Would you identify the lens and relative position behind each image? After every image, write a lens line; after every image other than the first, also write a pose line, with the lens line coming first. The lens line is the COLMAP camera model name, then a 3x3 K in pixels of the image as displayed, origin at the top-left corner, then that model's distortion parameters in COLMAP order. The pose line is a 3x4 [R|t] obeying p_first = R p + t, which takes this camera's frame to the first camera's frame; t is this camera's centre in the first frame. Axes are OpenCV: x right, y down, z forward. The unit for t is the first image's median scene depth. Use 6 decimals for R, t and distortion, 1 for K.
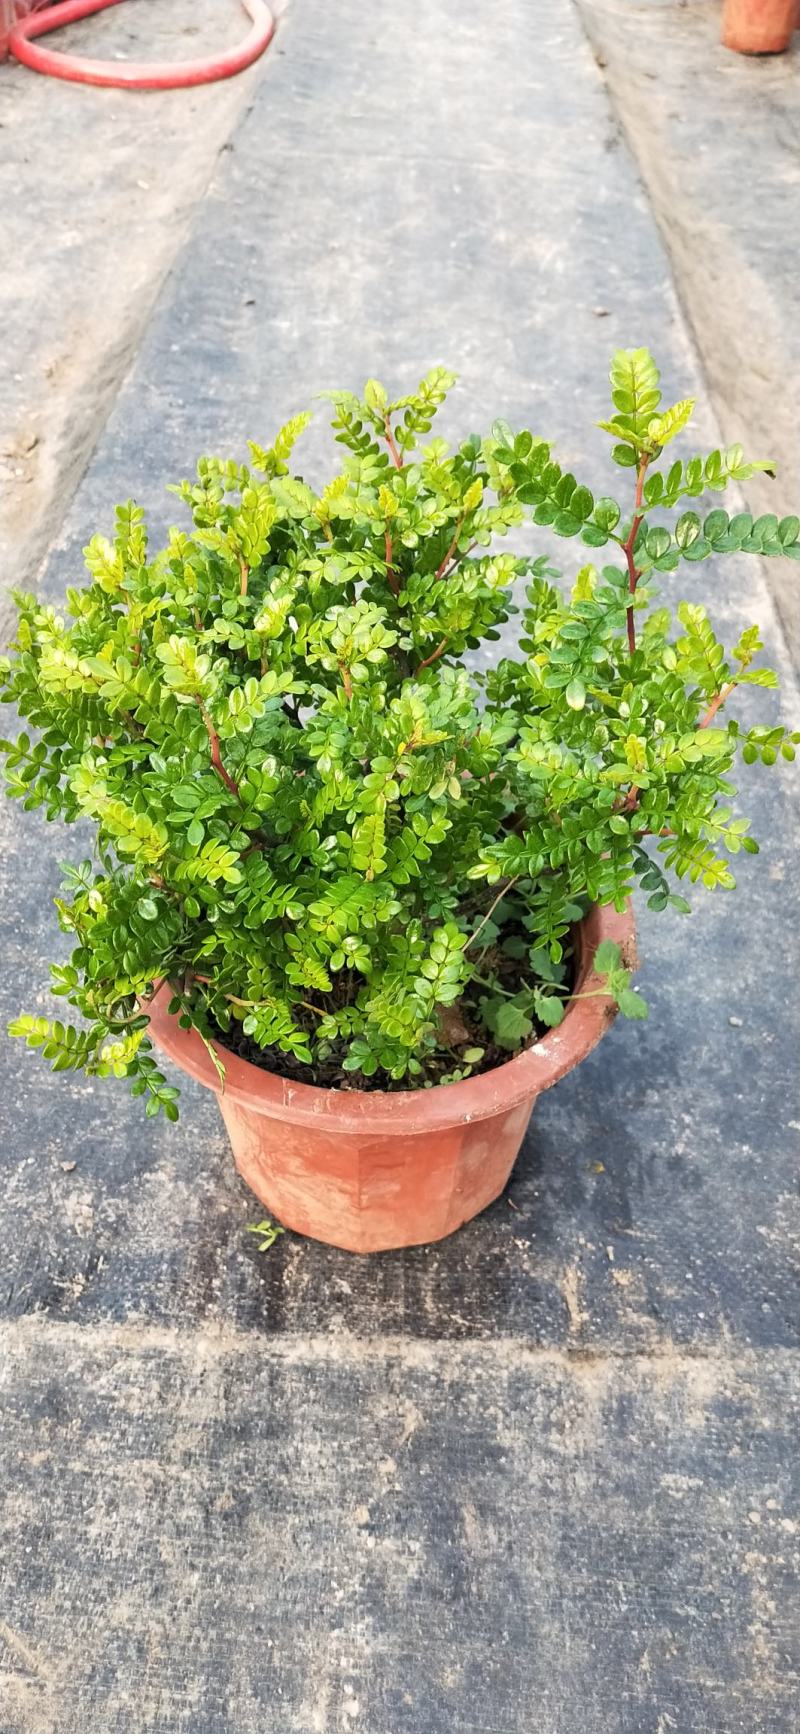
lens RADIAL K [[1338.9, 0, 423.8], [0, 1338.9, 866.7], [0, 0, 1]] dist [0.006474, -0.065338]
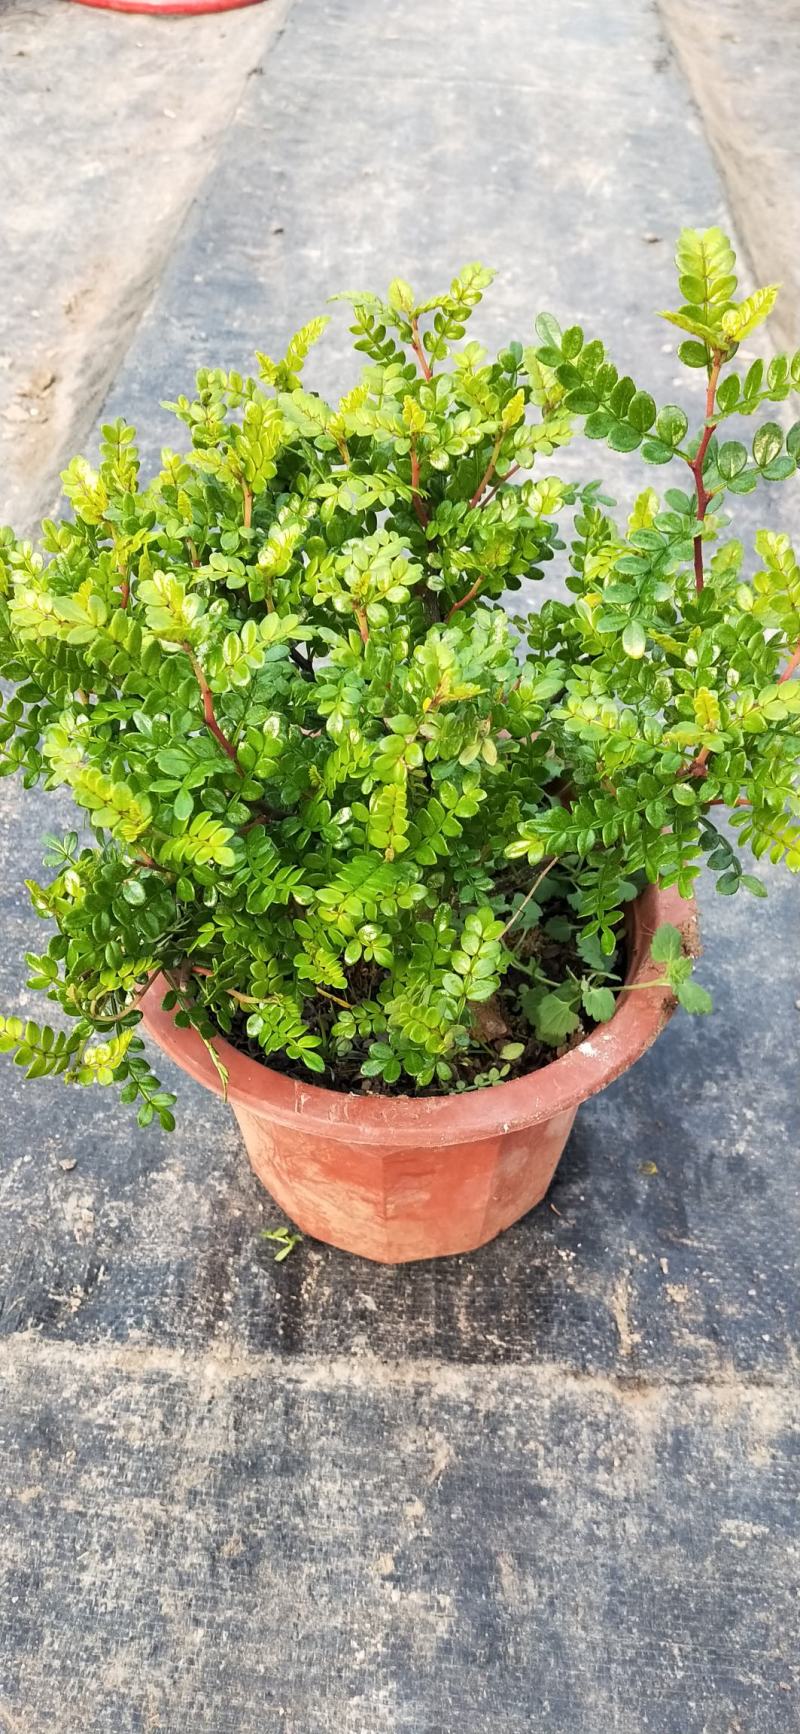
lens RADIAL K [[1338.9, 0, 423.8], [0, 1338.9, 866.7], [0, 0, 1]] dist [0.006474, -0.065338]
pose [[0.999528, 0.001297, -0.030703, 0.005908], [-0.000287, 0.999460, 0.032856, -0.011196], [0.030729, -0.032832, 0.998988, 0.124198]]
